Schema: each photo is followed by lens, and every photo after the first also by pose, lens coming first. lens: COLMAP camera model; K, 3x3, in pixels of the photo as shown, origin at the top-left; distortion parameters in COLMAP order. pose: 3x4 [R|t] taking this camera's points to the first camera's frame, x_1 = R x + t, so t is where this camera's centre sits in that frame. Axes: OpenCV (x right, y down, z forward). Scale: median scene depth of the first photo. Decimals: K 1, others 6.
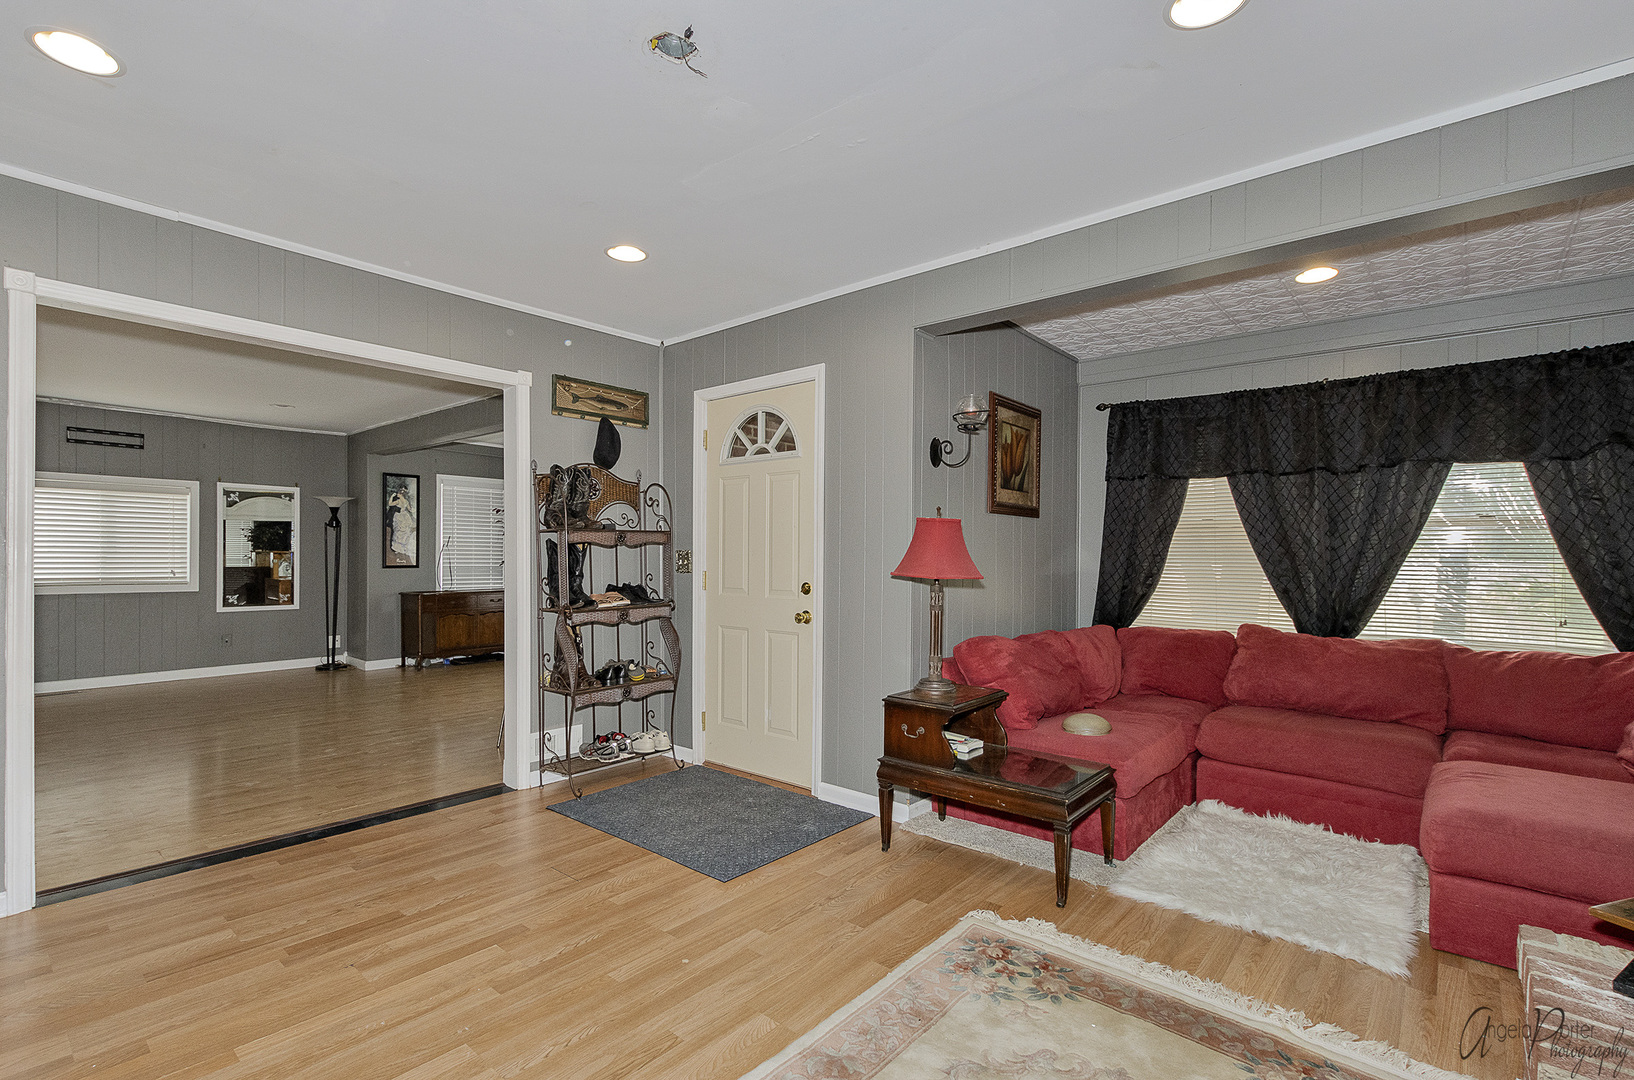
lens RADIAL K [[755.6, 0, 816.7], [0, 755.6, 561.7], [0, 0, 1]] dist [0.014450, -0.000319]
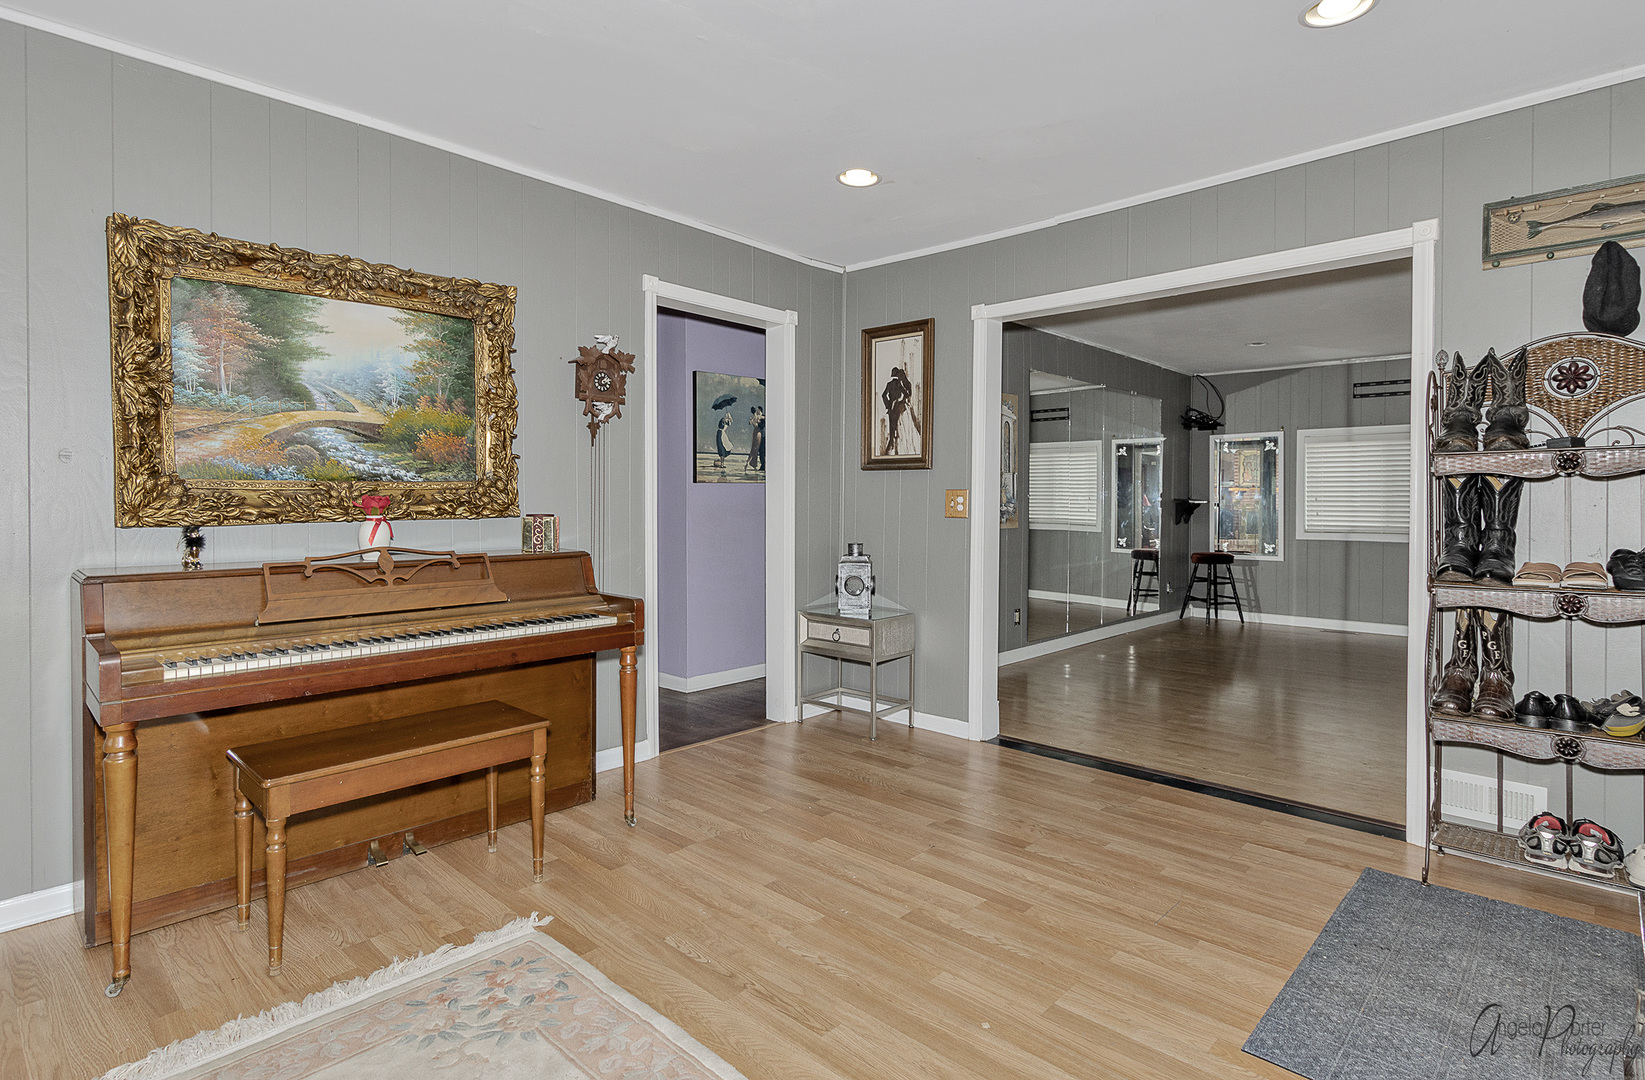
lens RADIAL K [[862.8, 0, 824.2], [0, 862.8, 492.1], [0, 0, 1]] dist [0.001159, 0.001209]
pose [[-0.063464, -0.018304, -0.997816, 0.512615], [-0.015339, 0.999732, -0.017364, 0.013635], [0.997866, 0.014203, -0.063728, 0.655338]]
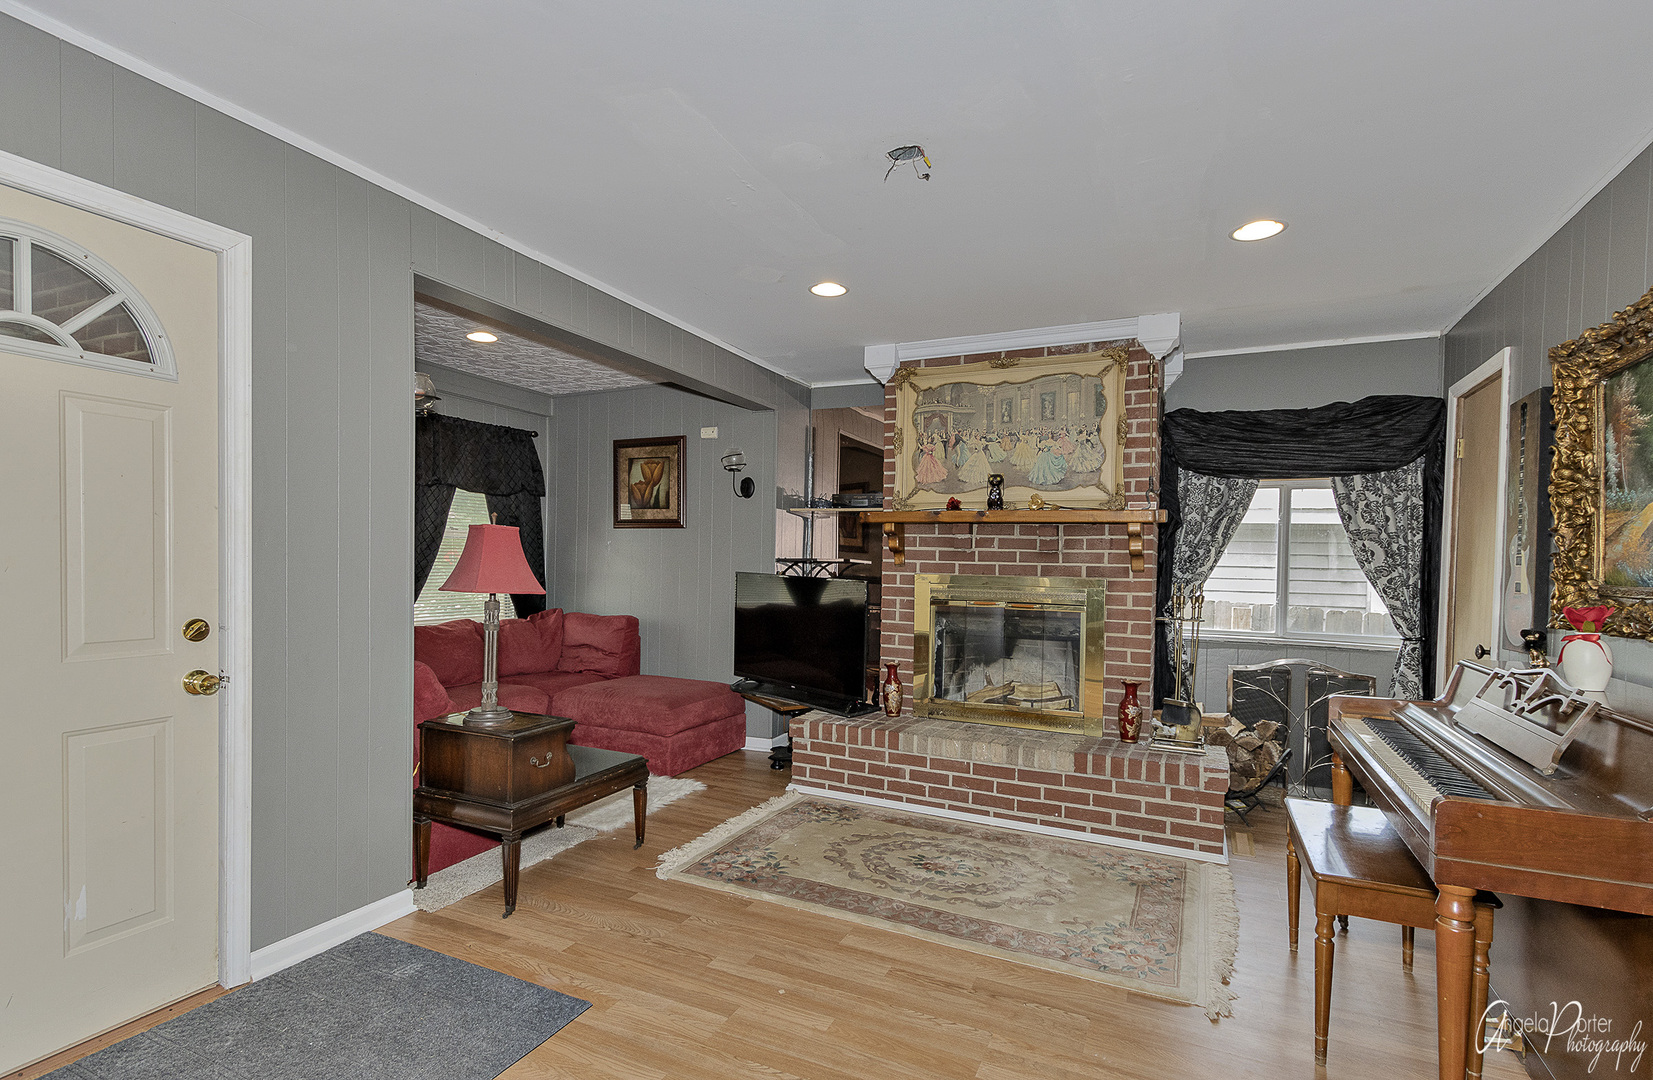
lens RADIAL K [[782.1, 0, 825.1], [0, 782.1, 574.5], [0, 0, 1]] dist [0.001317, 0.000258]
pose [[-0.257324, -0.036555, 0.965634, -0.846130], [-0.011416, 0.999329, 0.034788, -0.036692], [-0.966258, -0.002072, -0.257568, 0.891373]]
